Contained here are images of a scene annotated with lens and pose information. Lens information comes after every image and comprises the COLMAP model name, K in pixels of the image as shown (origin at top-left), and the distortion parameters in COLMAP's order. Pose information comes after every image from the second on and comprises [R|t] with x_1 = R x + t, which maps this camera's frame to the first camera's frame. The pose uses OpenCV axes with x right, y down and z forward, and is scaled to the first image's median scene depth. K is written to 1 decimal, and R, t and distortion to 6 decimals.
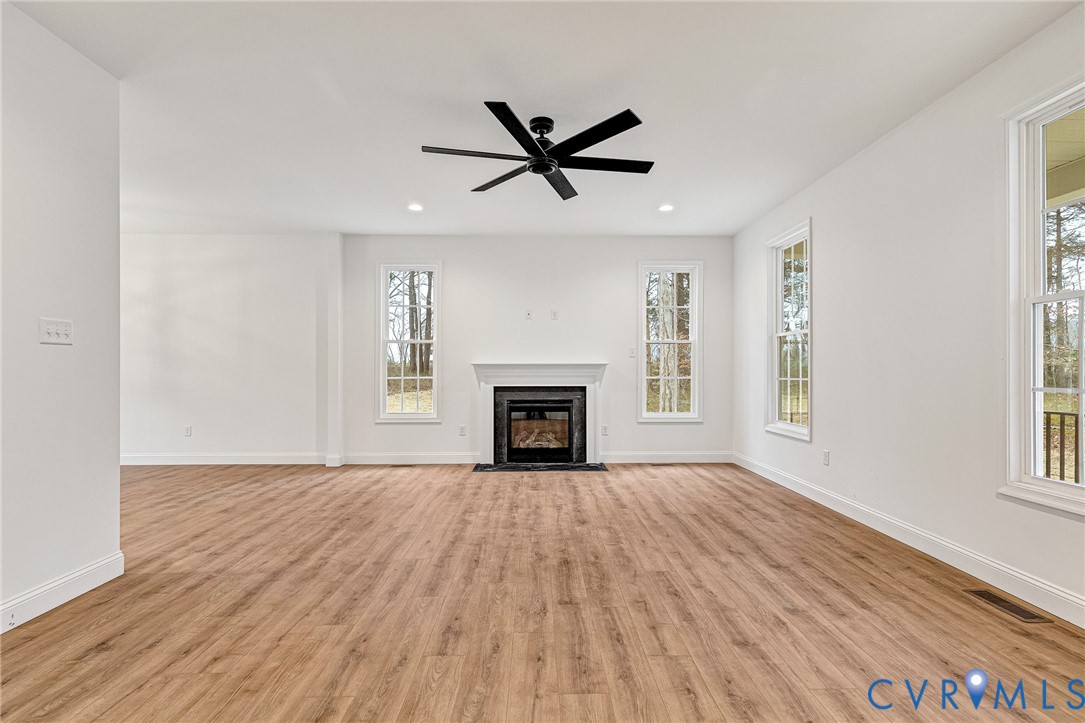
lens RADIAL K [[514.3, 0, 544.6], [0, 514.3, 365.0], [0, 0, 1]] dist [0.006322, -0.004608]
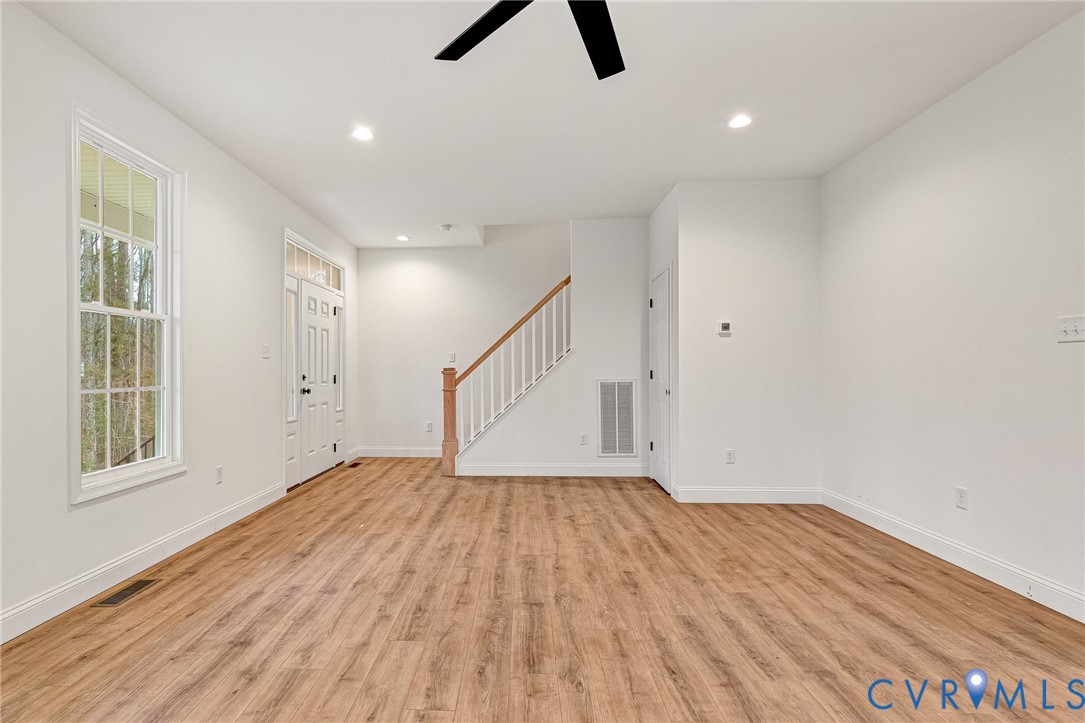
lens RADIAL K [[514.3, 0, 540.9], [0, 514.3, 366.8], [0, 0, 1]] dist [0.006322, -0.004608]
pose [[-0.999880, 0.005041, -0.014661, 0.043217], [0.005249, 0.999886, -0.014153, 0.014590], [0.014588, -0.014229, -0.999792, 1.957863]]
